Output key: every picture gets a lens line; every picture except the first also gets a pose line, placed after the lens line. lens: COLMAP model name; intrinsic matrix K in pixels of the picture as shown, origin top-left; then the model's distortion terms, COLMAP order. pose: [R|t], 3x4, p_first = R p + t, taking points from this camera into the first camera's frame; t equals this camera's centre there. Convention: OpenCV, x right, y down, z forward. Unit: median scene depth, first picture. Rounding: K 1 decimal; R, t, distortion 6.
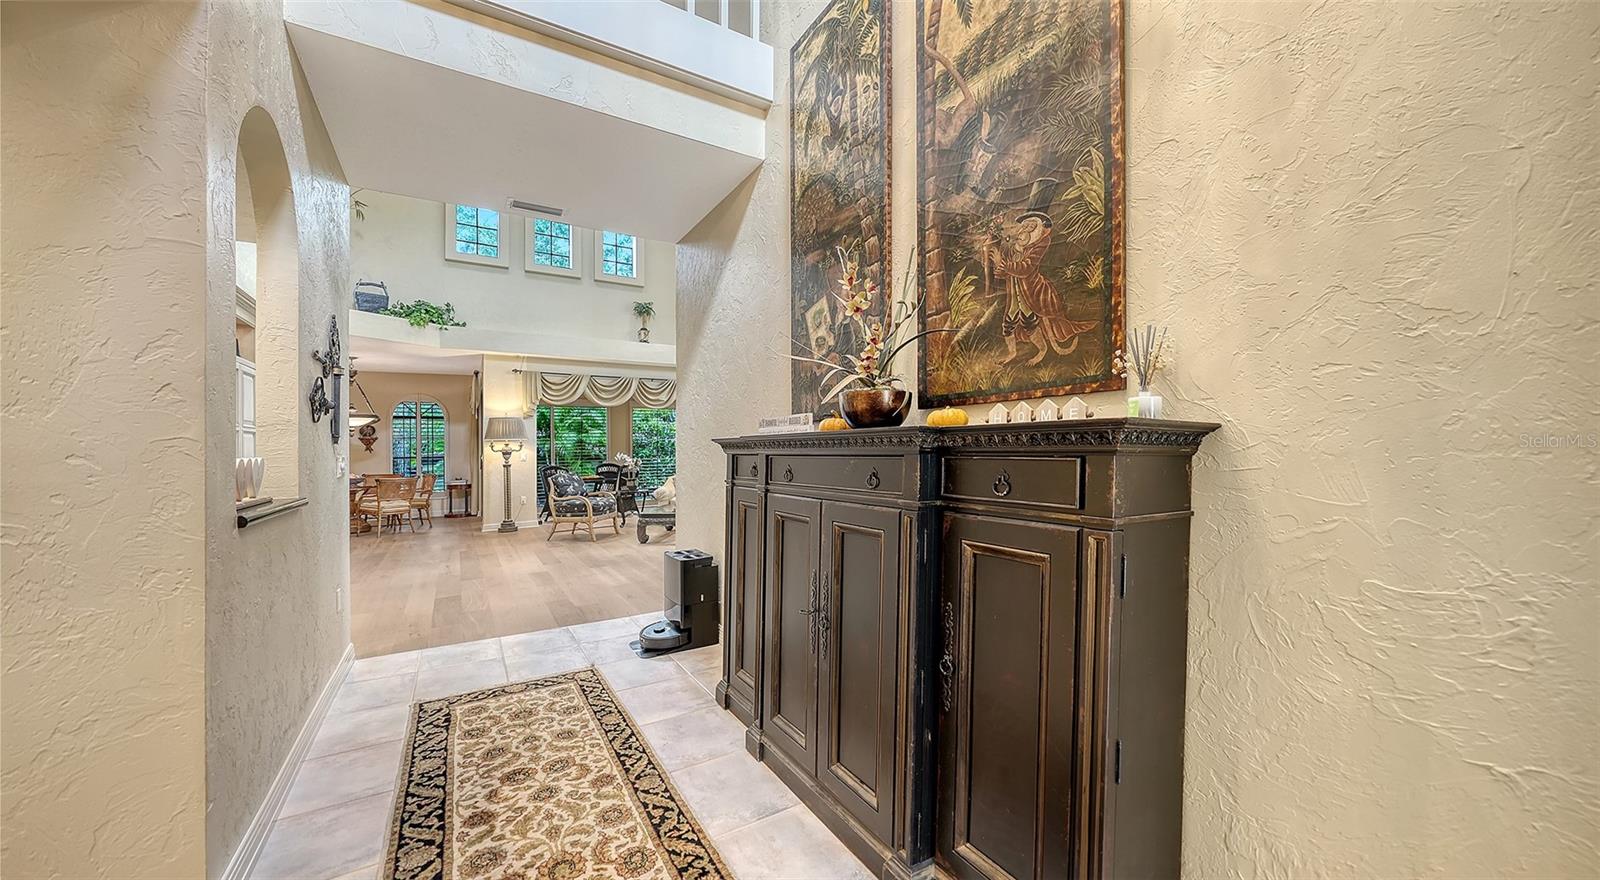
lens RADIAL K [[558.0, 0, 800.0], [0, 558.0, 442.6], [0, 0, 1]] dist [-0.000762, -0.001367]
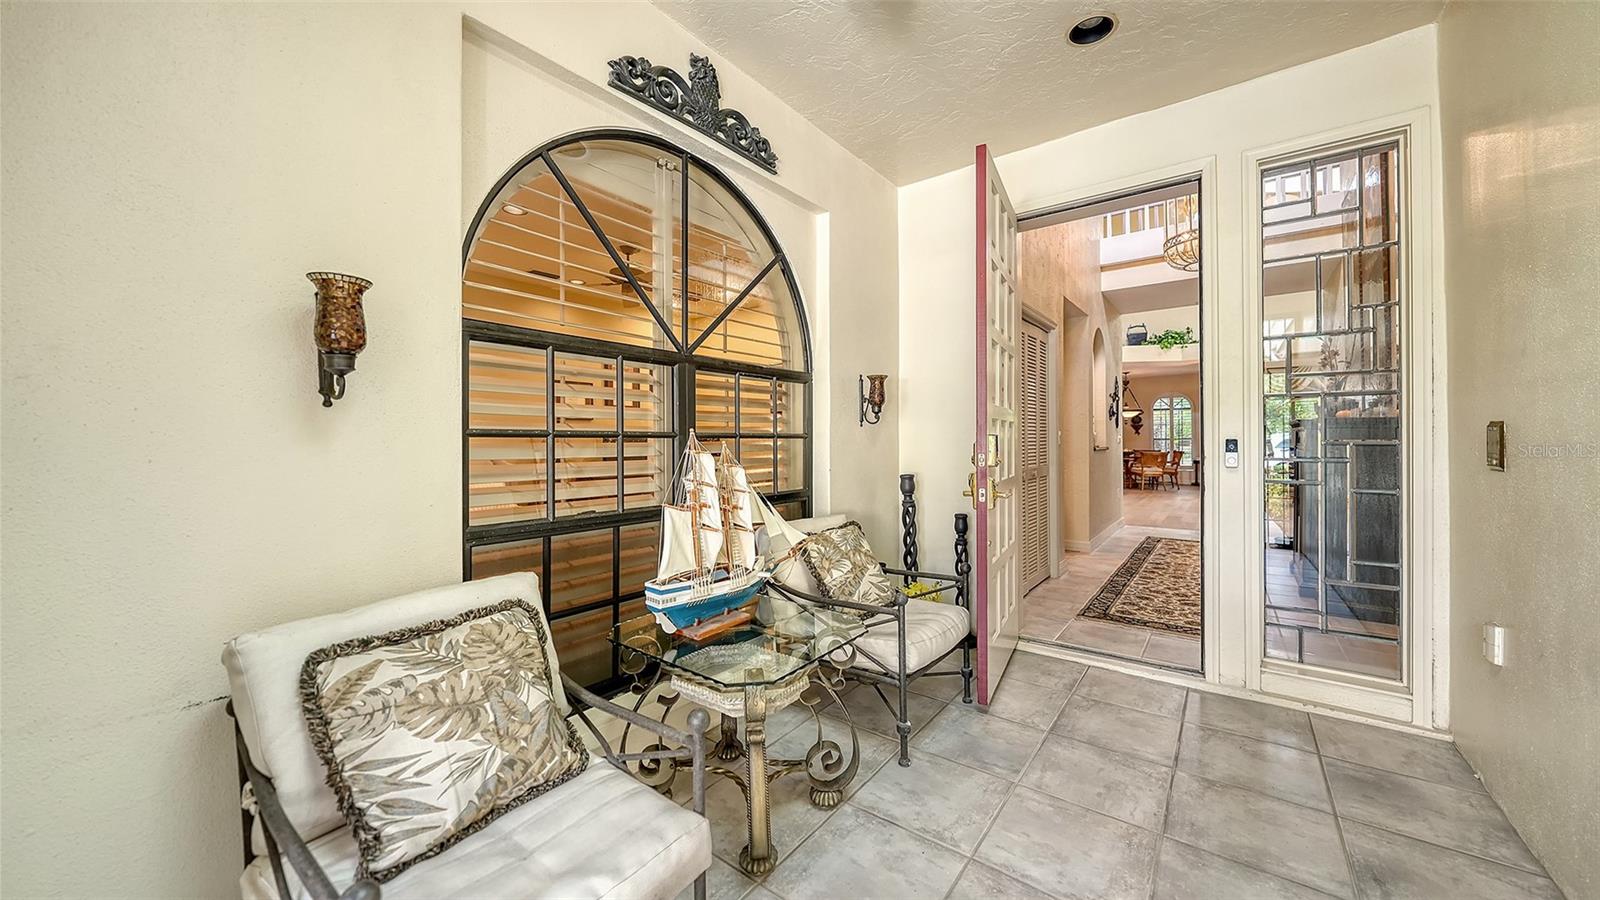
lens RADIAL K [[558.0, 0, 797.2], [0, 558.0, 440.0], [0, 0, 1]] dist [-0.000762, -0.001367]
pose [[0.349411, 0.008603, -0.936930, 0.318827], [0.011443, 0.999844, 0.013448, 0.001425], [0.936900, -0.015420, 0.349259, -0.385877]]
